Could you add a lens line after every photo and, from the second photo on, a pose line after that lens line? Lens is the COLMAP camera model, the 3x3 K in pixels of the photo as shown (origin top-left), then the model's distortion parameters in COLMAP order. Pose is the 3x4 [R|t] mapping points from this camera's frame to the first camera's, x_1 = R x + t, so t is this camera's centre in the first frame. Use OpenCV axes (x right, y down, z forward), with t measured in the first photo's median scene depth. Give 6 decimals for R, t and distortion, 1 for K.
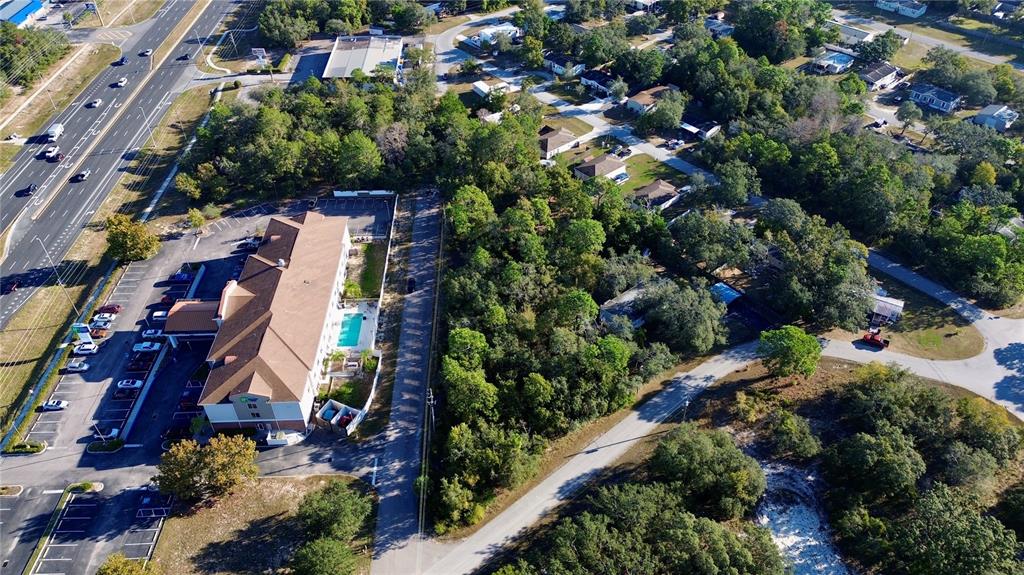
lens RADIAL K [[720.7, 0, 512.0], [0, 720.7, 287.5], [0, 0, 1]] dist [0.063958, -0.058398]
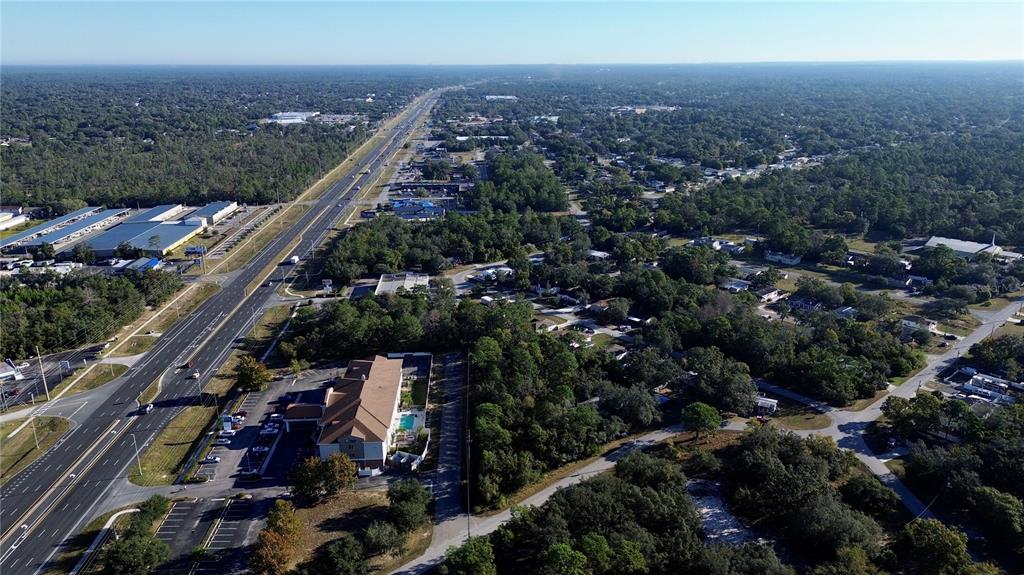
lens RADIAL K [[720.7, 0, 512.0], [0, 720.7, 287.5], [0, 0, 1]] dist [0.063958, -0.058398]
pose [[0.999559, -0.005880, 0.029124, -0.045060], [0.016919, 0.918408, -0.395272, 0.334759], [-0.024423, 0.395591, 0.918102, -0.389505]]
